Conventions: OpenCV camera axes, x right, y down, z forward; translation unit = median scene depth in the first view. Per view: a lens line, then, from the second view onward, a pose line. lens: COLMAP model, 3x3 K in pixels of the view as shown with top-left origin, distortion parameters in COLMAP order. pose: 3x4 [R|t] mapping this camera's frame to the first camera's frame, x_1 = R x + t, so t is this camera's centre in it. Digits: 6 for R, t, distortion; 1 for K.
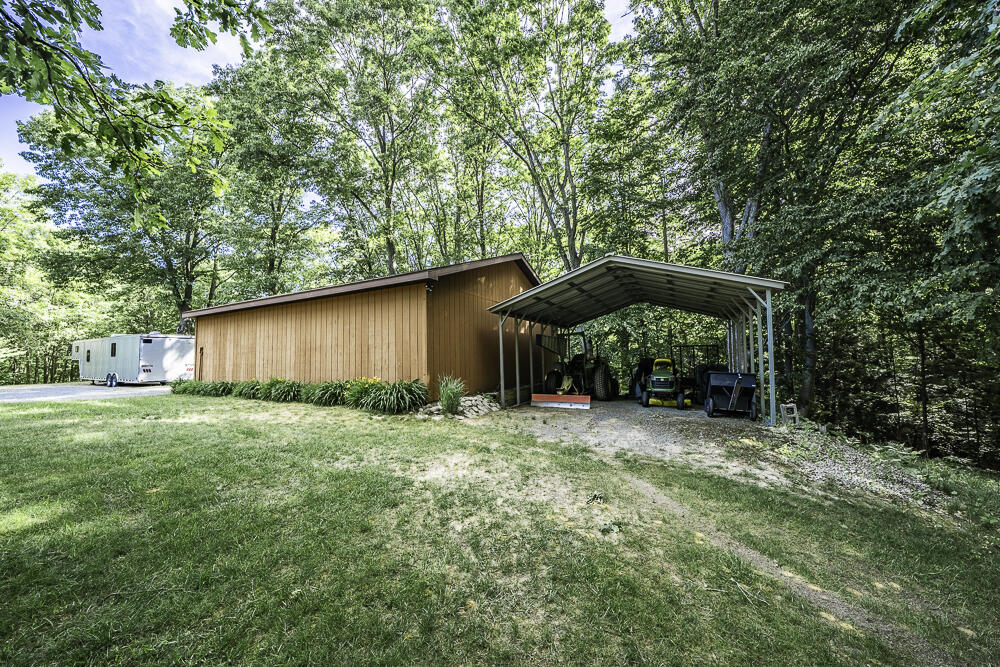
lens RADIAL K [[380.0, 0, 492.9], [0, 380.0, 332.5], [0, 0, 1]] dist [-0.023083, 0.001383]
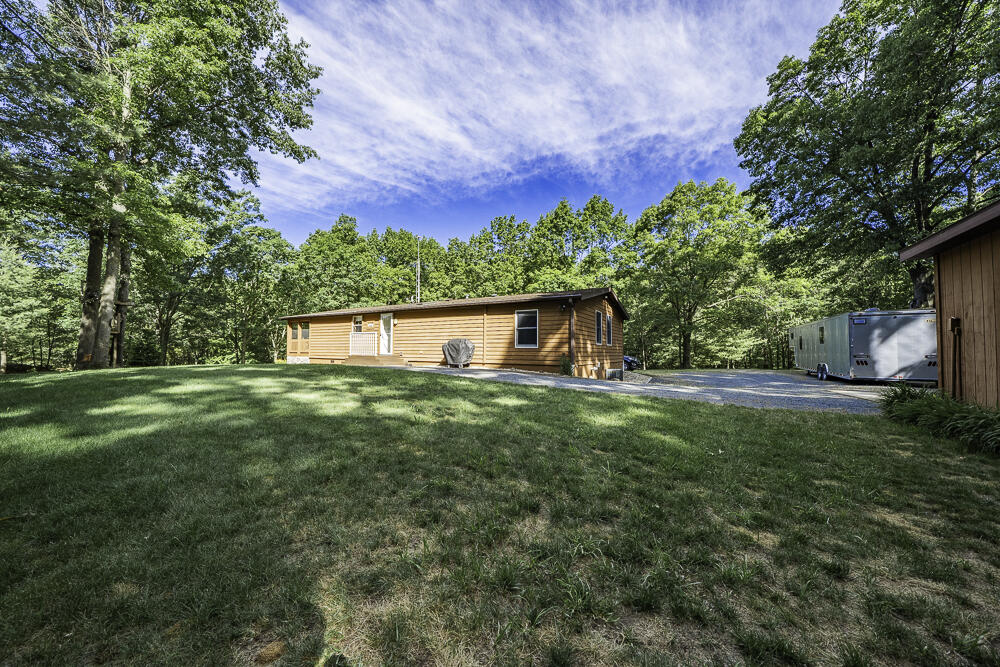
lens RADIAL K [[380.0, 0, 493.7], [0, 380.0, 336.8], [0, 0, 1]] dist [-0.023083, 0.001383]
pose [[0.014346, -0.016736, -0.999757, -0.153032], [0.058038, 0.998188, -0.015877, 0.015638], [0.998211, -0.057796, 0.015291, 0.194977]]
